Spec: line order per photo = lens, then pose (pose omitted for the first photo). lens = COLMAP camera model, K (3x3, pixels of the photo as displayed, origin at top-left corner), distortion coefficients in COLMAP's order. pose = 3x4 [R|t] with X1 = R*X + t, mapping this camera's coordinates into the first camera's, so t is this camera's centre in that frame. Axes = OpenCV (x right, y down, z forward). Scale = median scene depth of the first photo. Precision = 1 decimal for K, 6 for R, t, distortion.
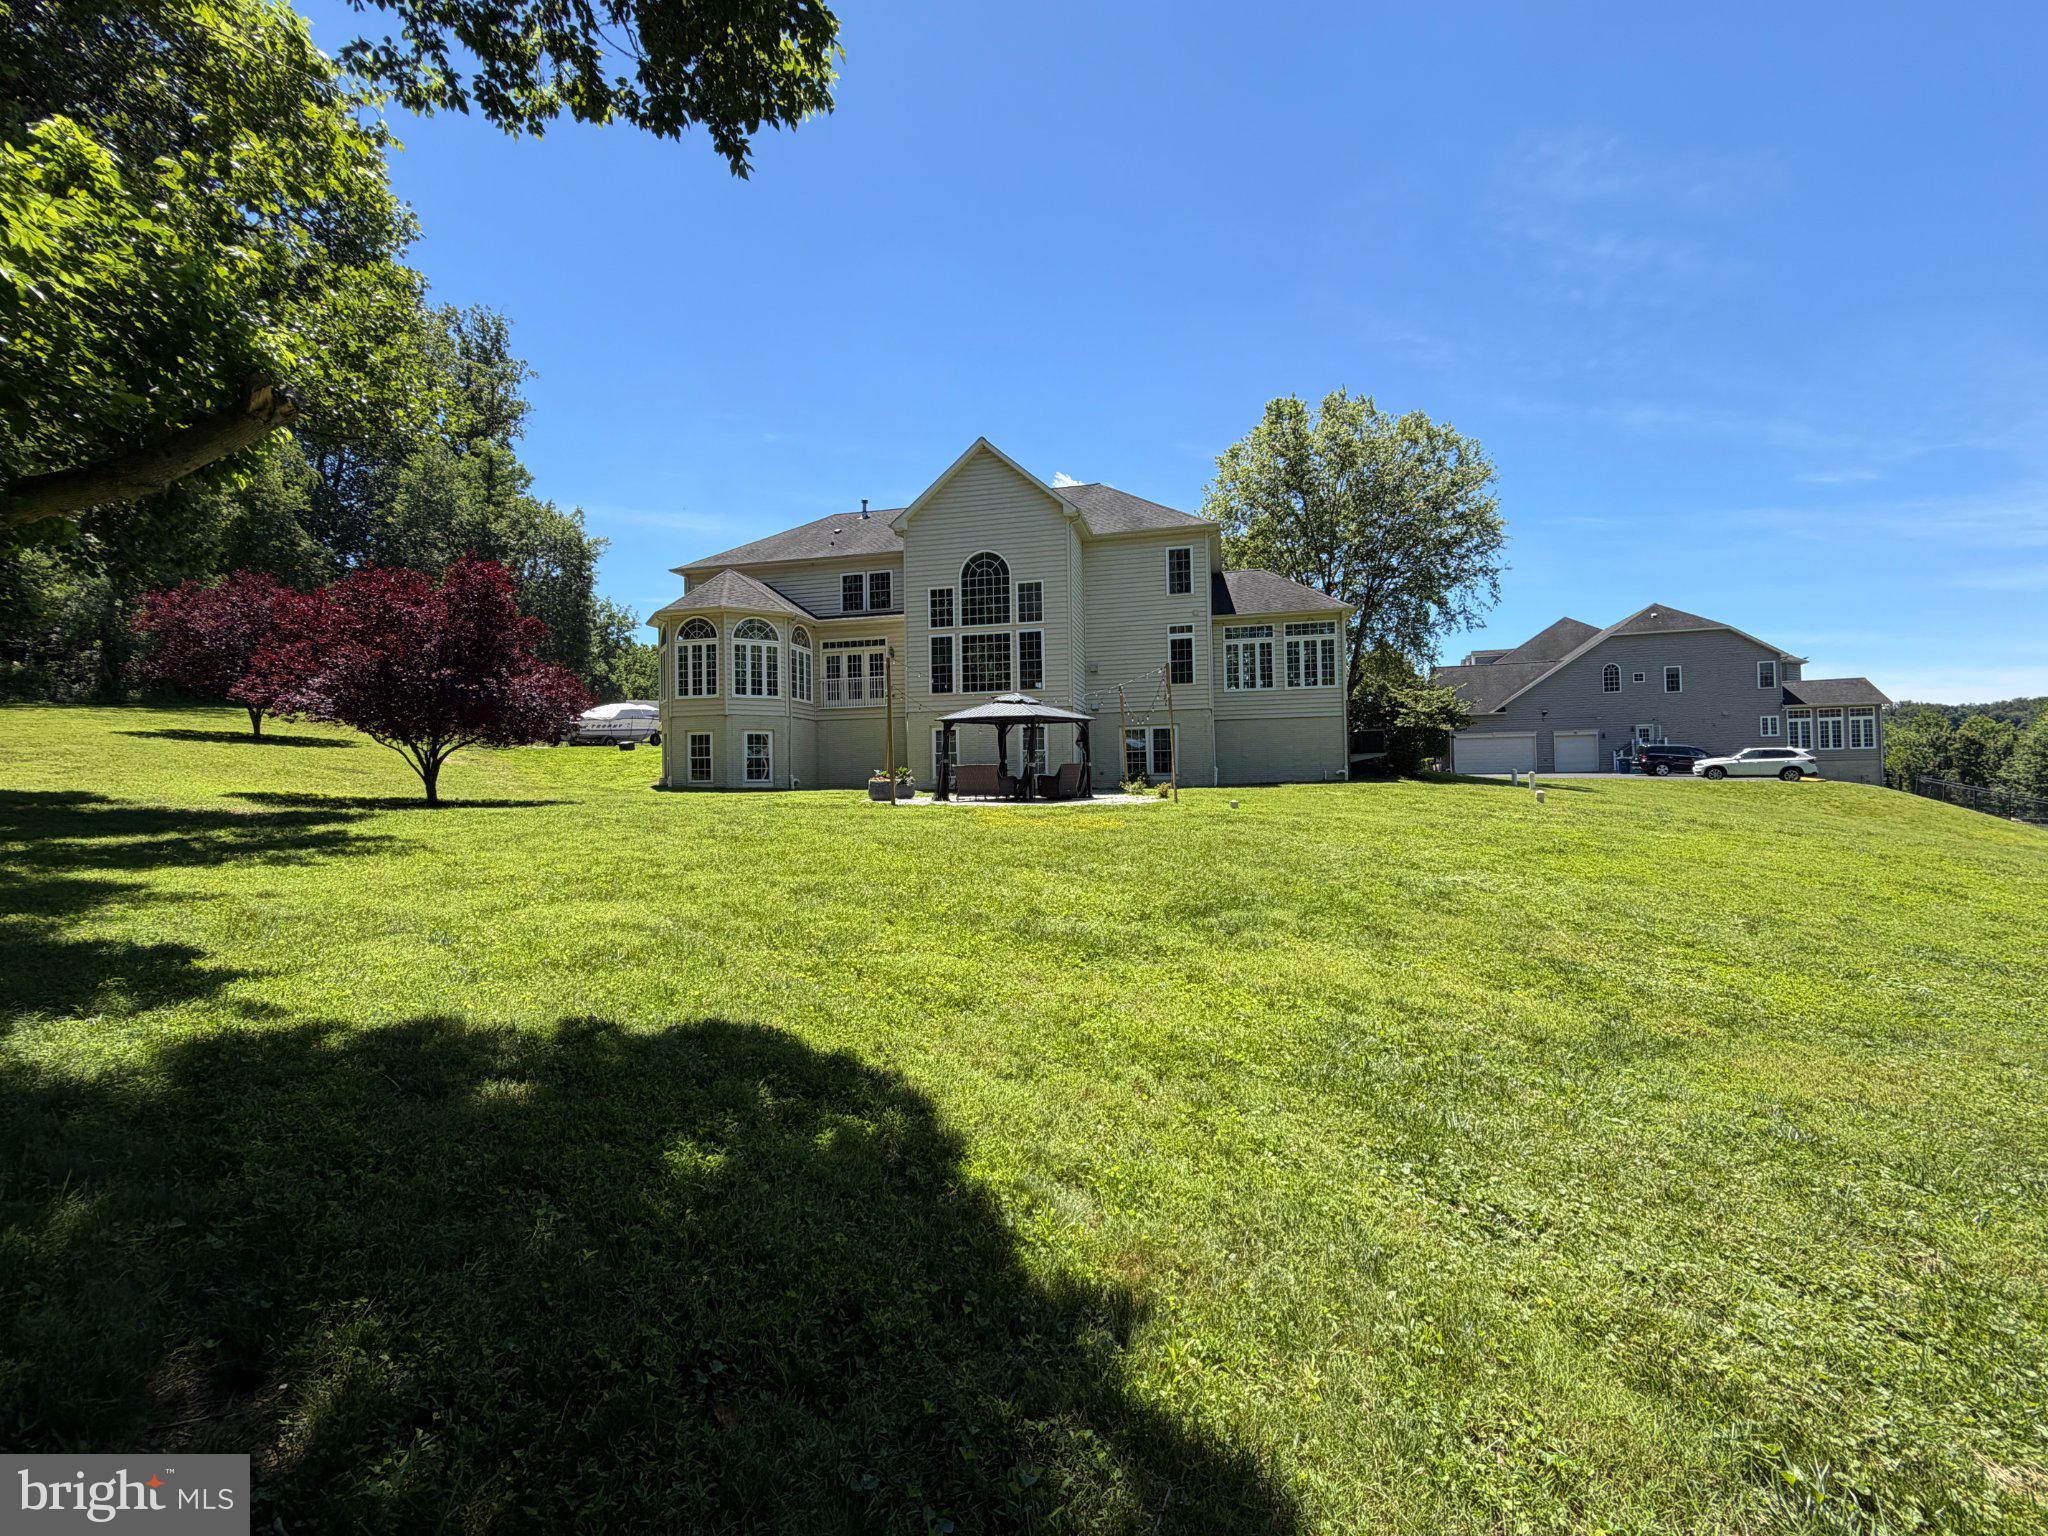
lens RADIAL K [[819.6, 0, 1025.4], [0, 819.6, 762.6], [0, 0, 1]] dist [-0.003185, 0.000093]
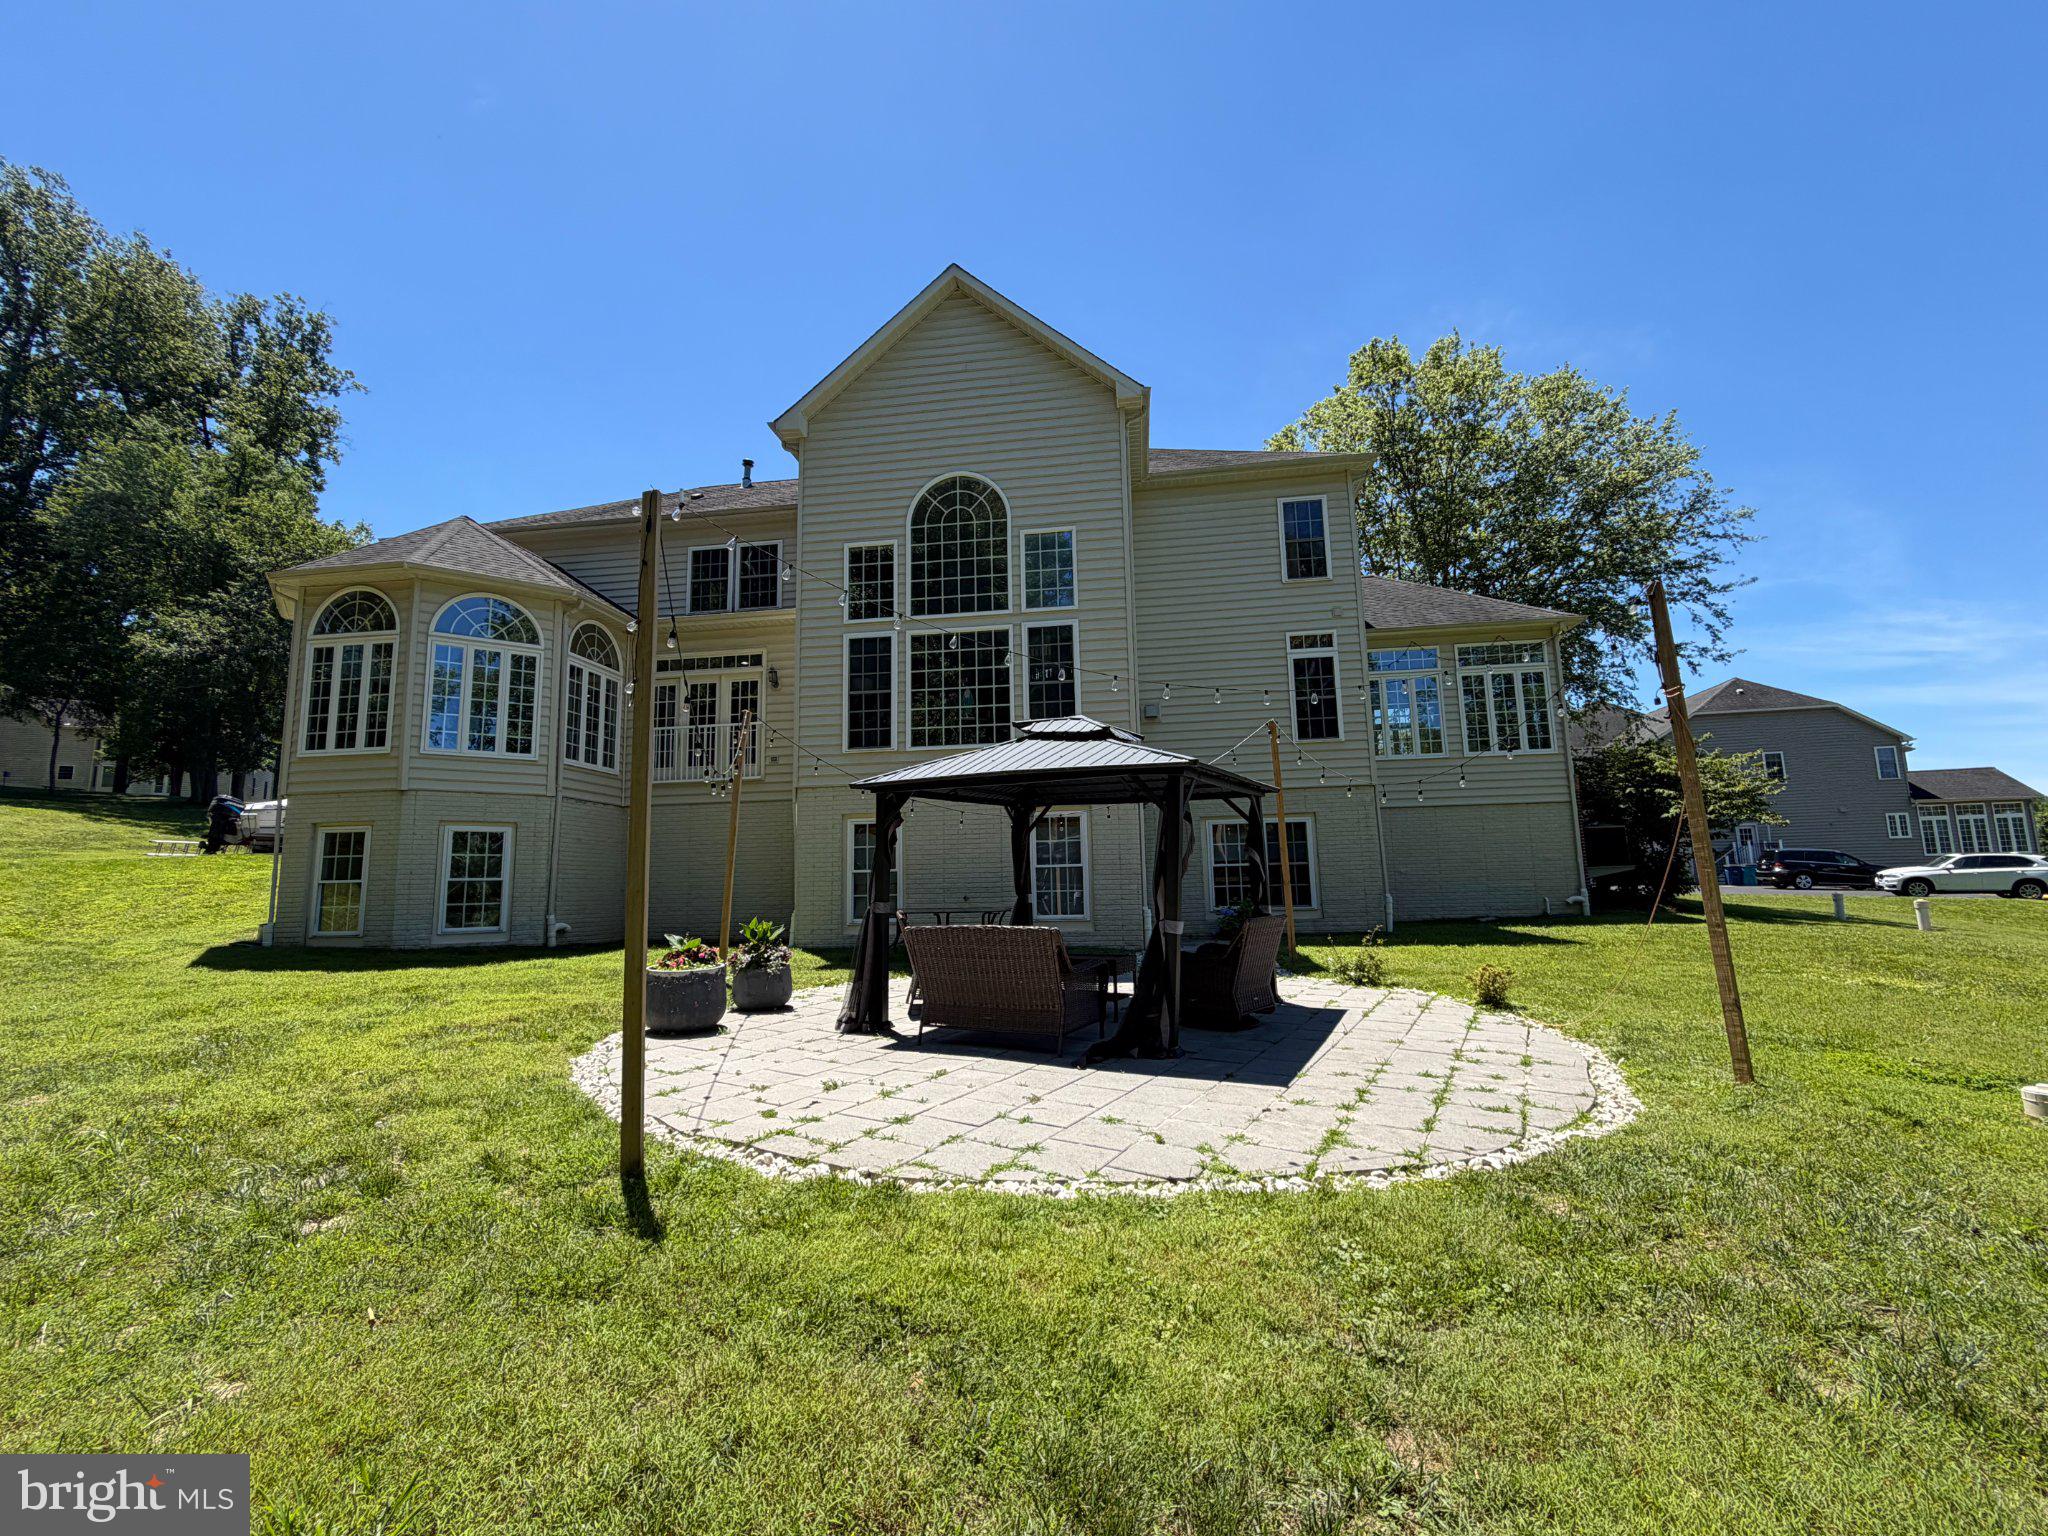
lens RADIAL K [[819.6, 0, 1015.0], [0, 819.6, 767.3], [0, 0, 1]] dist [-0.003185, 0.000093]
pose [[0.996663, 0.007706, 0.081268, -0.052629], [0.001993, 0.992941, -0.118595, -0.014743], [-0.081608, 0.118361, 0.989611, 0.494058]]
